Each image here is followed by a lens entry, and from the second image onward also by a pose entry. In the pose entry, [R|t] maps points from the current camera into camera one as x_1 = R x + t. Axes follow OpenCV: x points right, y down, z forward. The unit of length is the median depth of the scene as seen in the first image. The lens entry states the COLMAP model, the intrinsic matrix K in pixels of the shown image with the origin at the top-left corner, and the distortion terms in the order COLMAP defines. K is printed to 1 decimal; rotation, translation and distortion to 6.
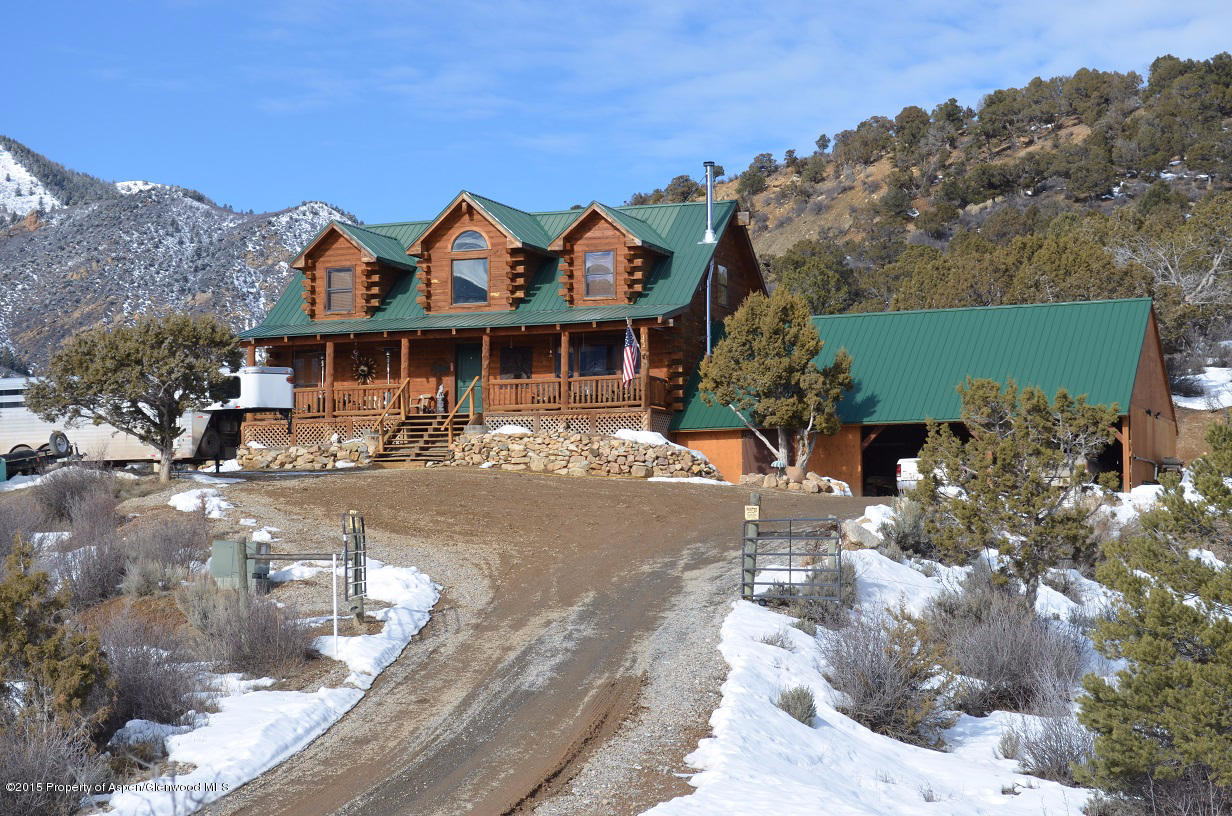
lens RADIAL K [[2600.2, 0, 612.1], [0, 2600.2, 413.5], [0, 0, 1]] dist [0.016007, 0.000000]
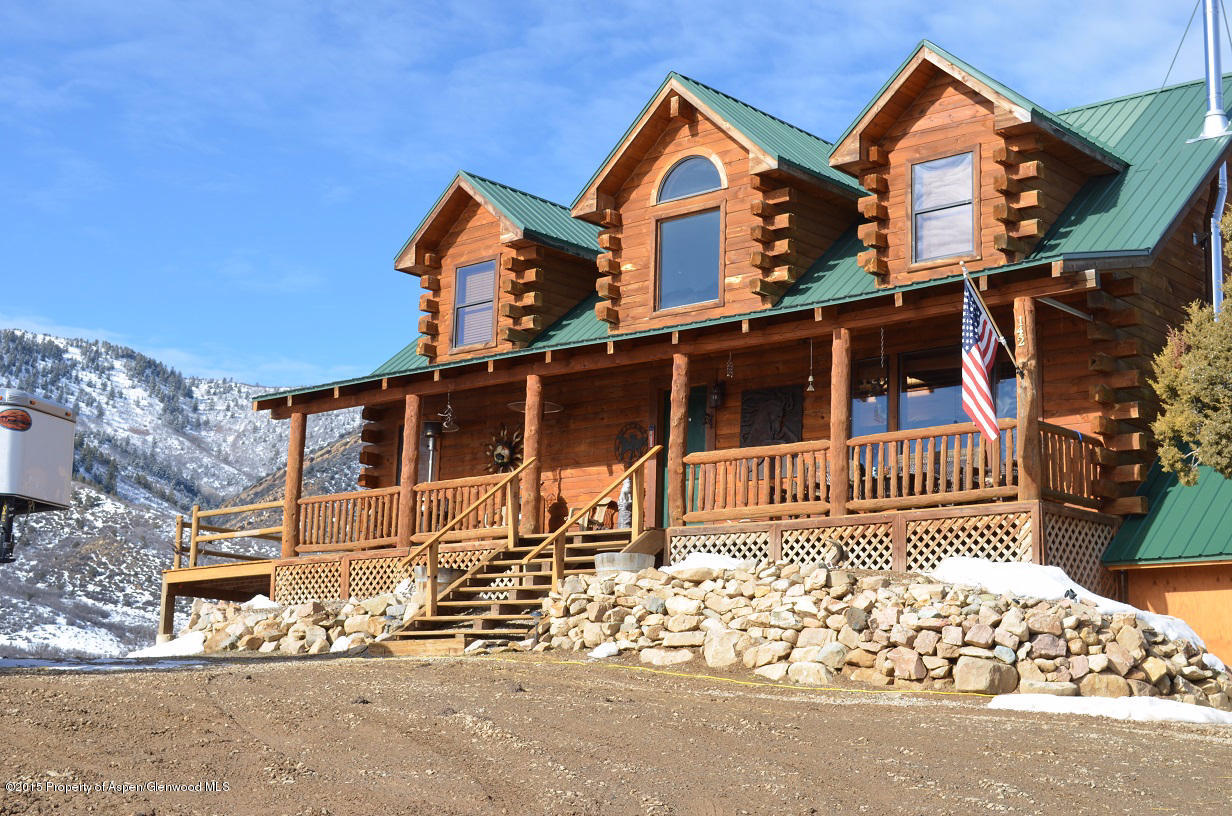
lens RADIAL K [[1761.4, 0, 624.7], [0, 1761.4, 404.4], [0, 0, 1]] dist [-0.035707, 0.000000]
pose [[0.940742, -0.033698, -0.337444, 0.043706], [-0.005342, 0.993455, -0.114101, 0.012839], [0.339081, 0.109142, 0.934405, 0.723671]]
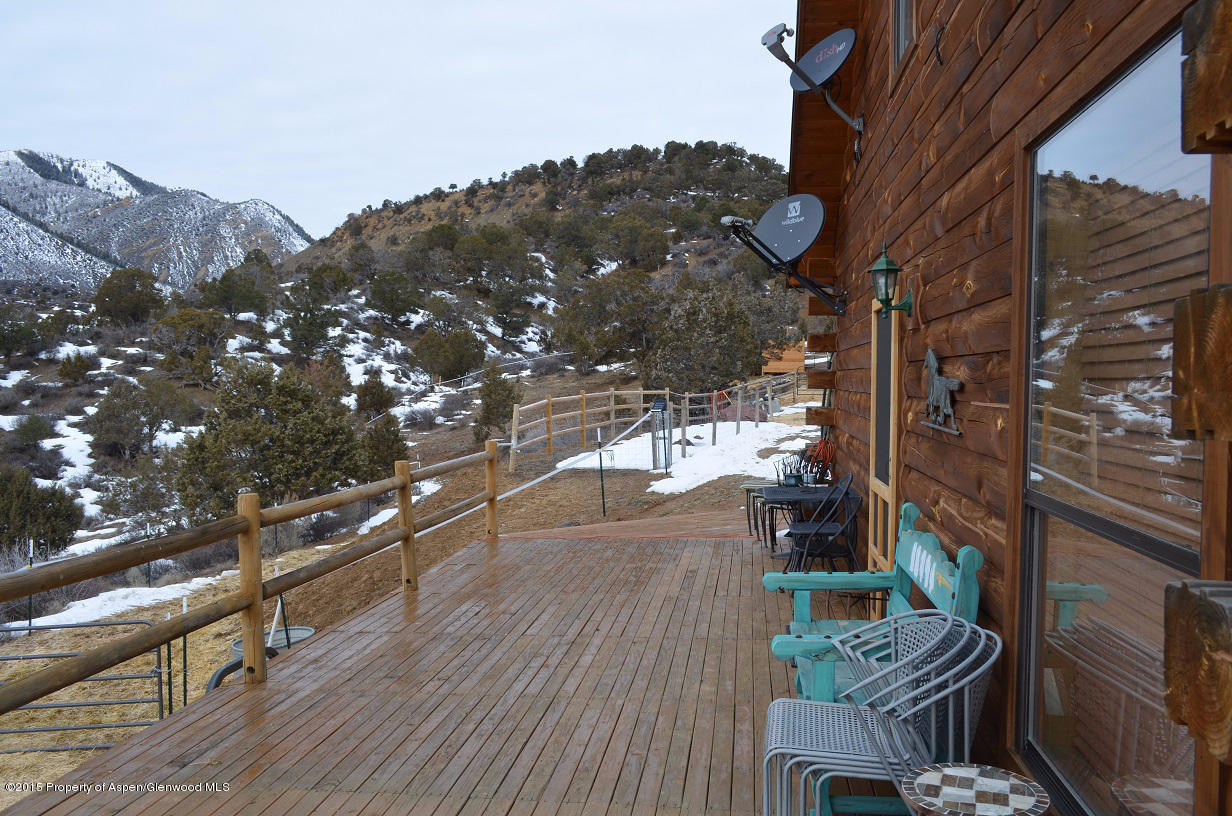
lens RADIAL K [[968.0, 0, 622.6], [0, 968.0, 411.3], [0, 0, 1]] dist [-0.010821, 0.006800]
pose [[0.969165, 0.002644, 0.246400, -0.024597], [-0.031820, 0.992913, 0.114502, -0.002410], [-0.244351, -0.118811, 0.962381, 0.165905]]
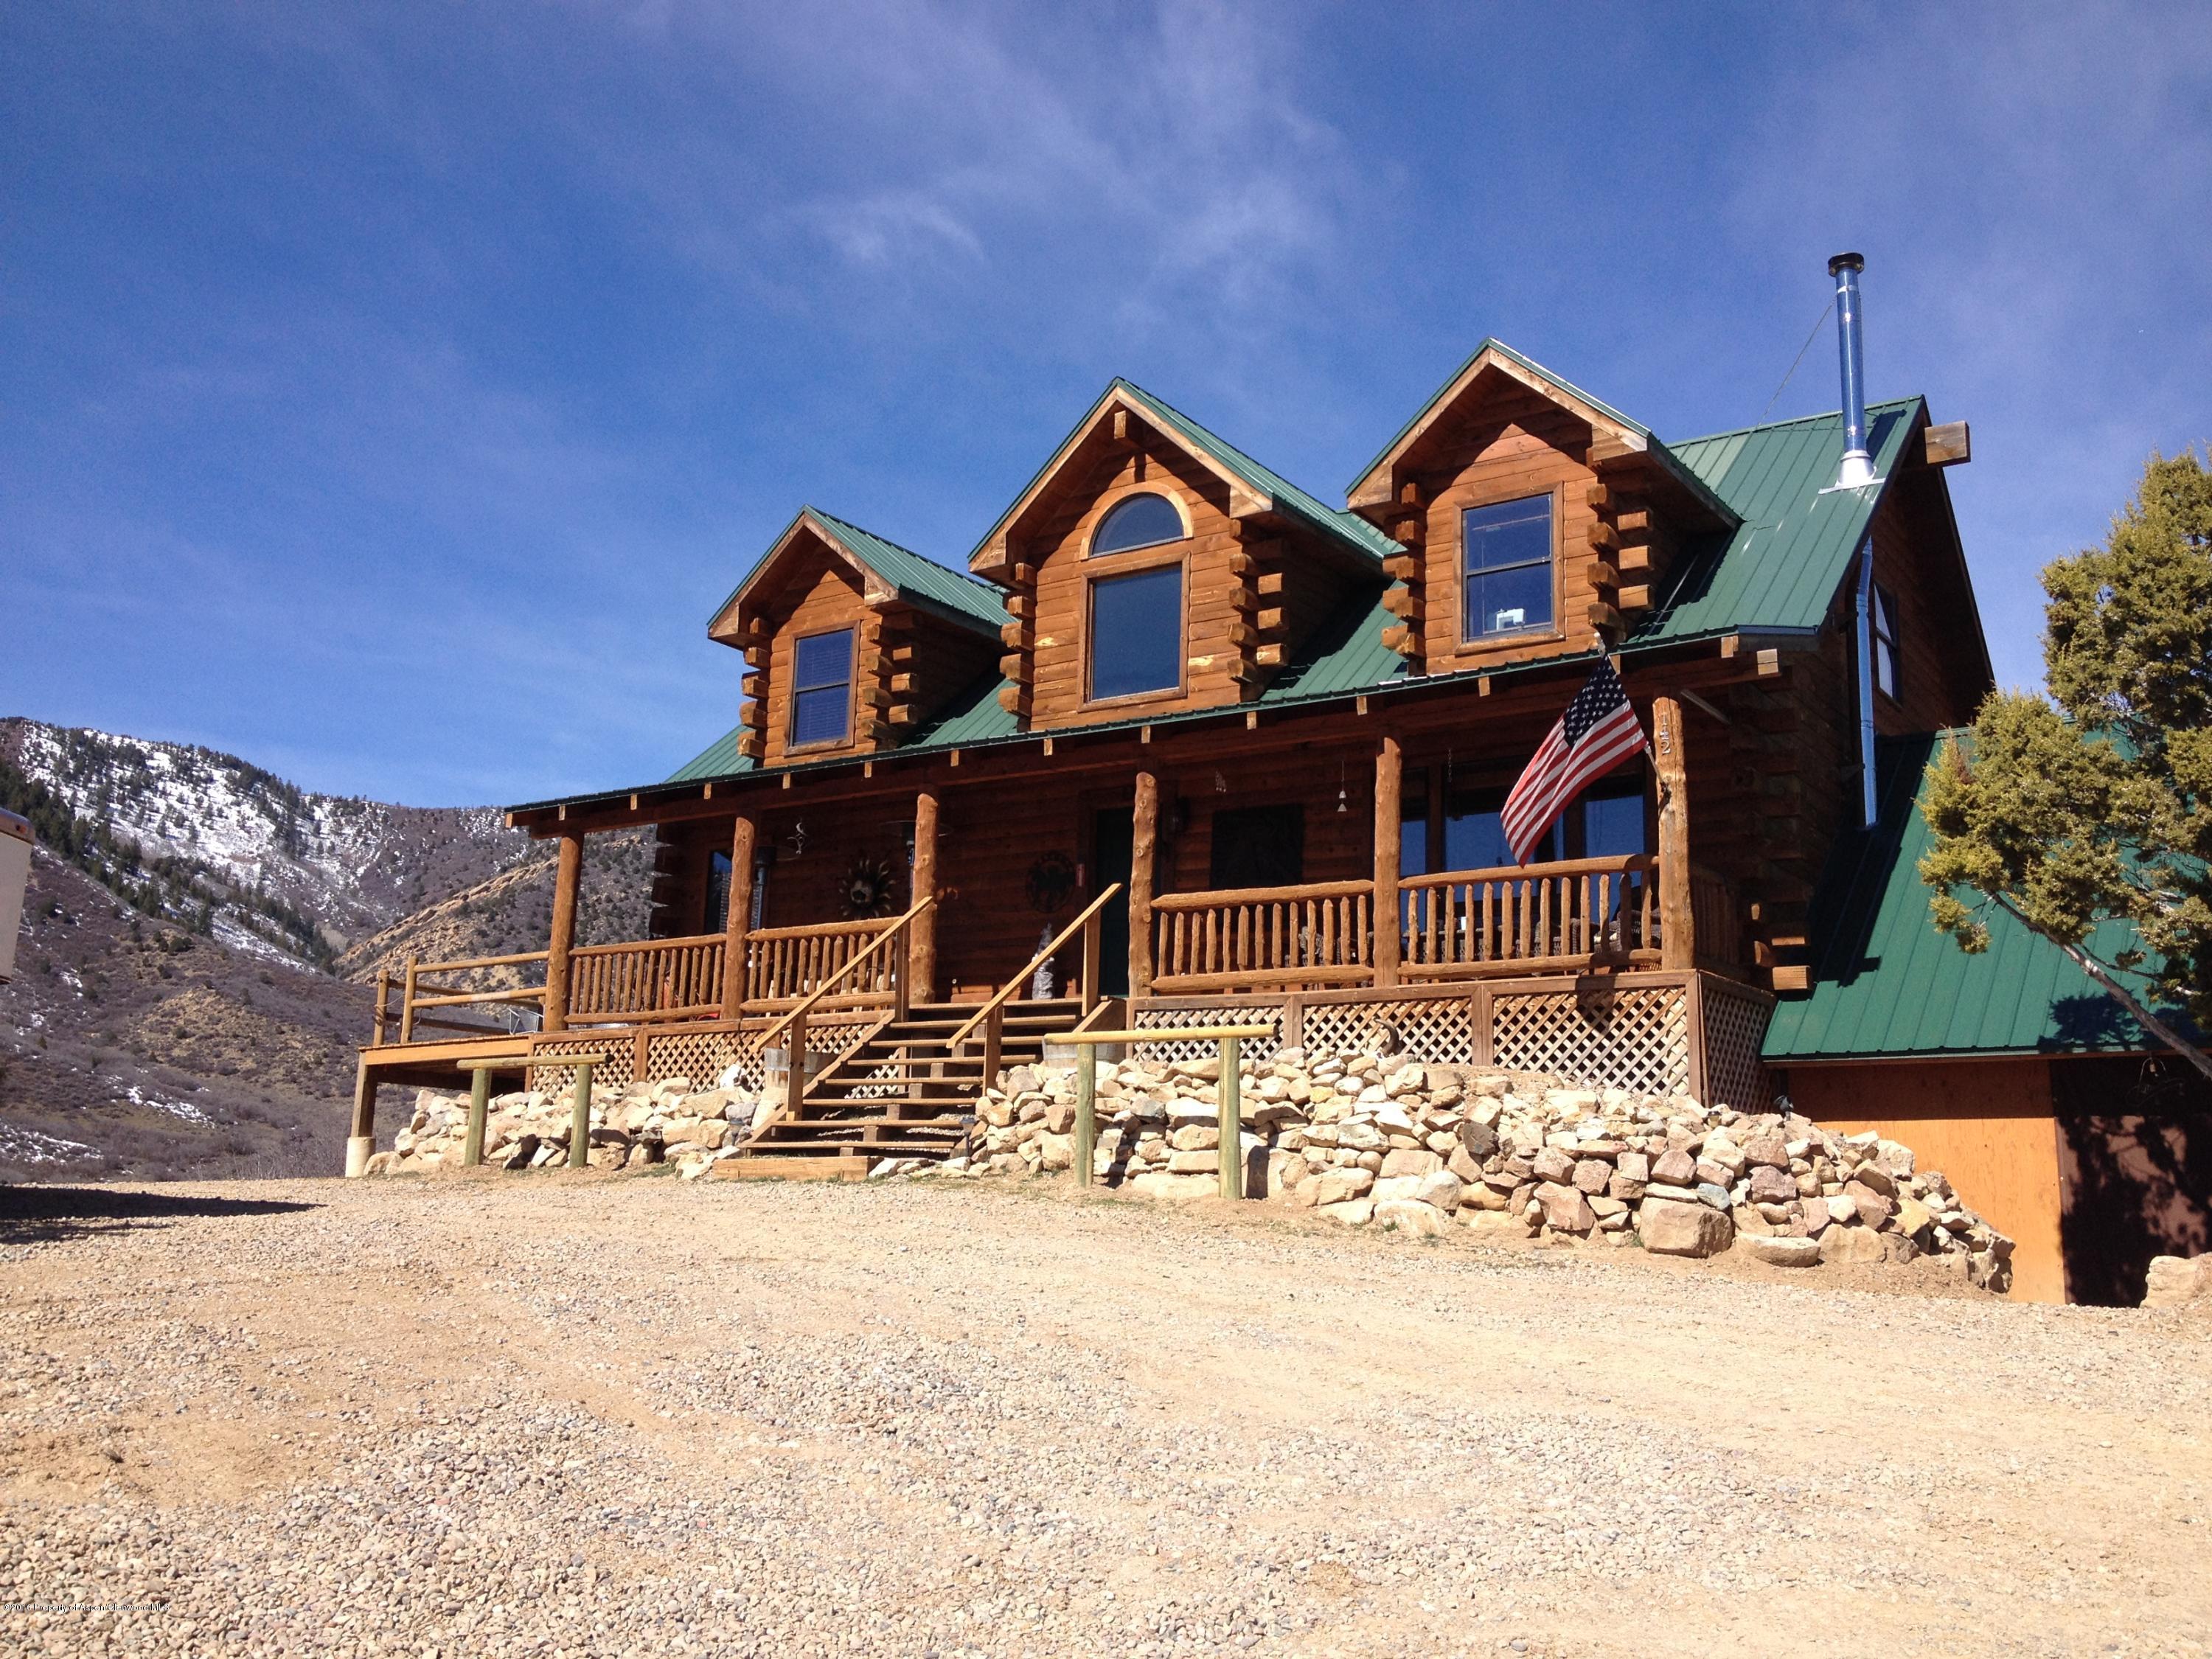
lens RADIAL K [[2054.0, 0, 1102.2], [0, 2054.0, 818.0], [0, 0, 1]] dist [0.062412, 0.000000]
pose [[0.975314, -0.015727, -0.220263, 0.001932], [-0.012485, 0.991938, -0.126110, 0.009478], [0.220470, 0.125747, 0.967254, 0.760415]]
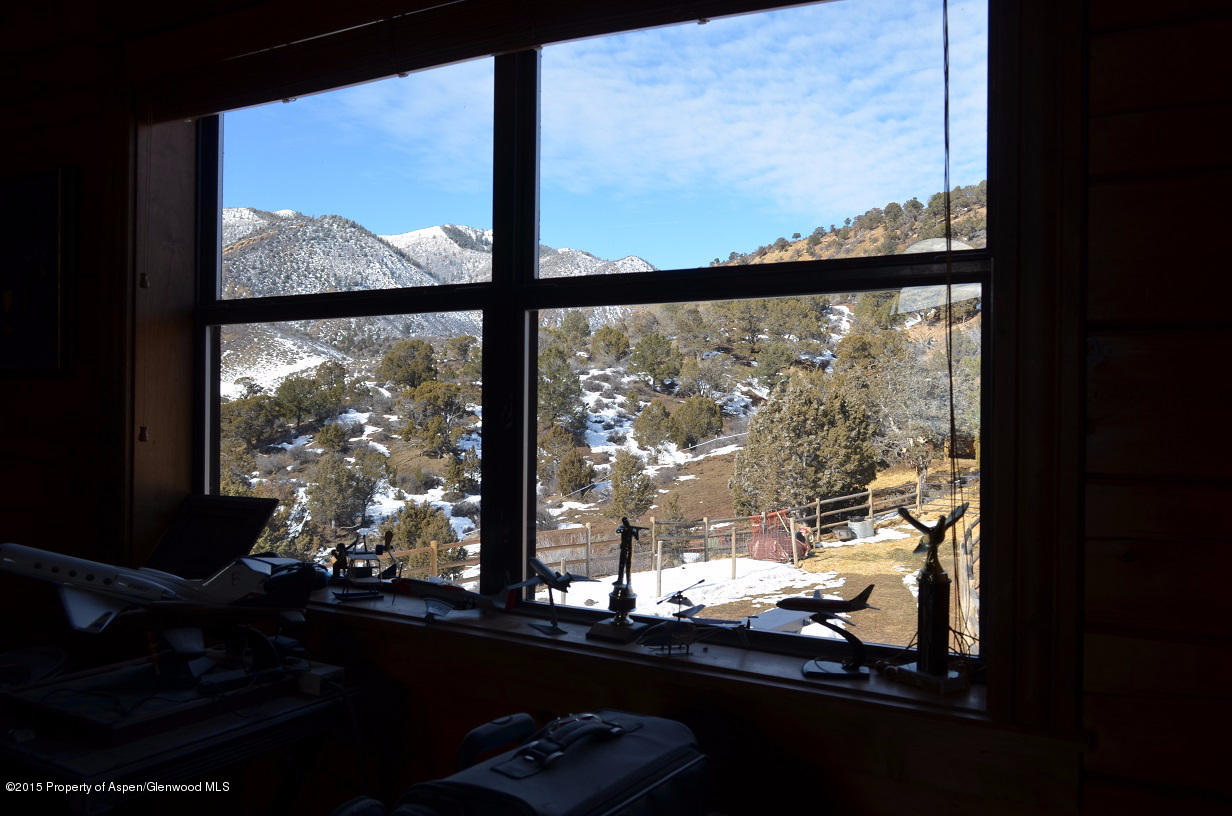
lens RADIAL K [[968.0, 0, 619.2], [0, 968.0, 401.4], [0, 0, 1]] dist [-0.010821, 0.006800]
pose [[0.991267, 0.017998, -0.130636, 0.000163], [-0.009347, 0.997740, 0.066534, -0.006741], [0.131538, -0.064732, 0.989195, 0.175229]]
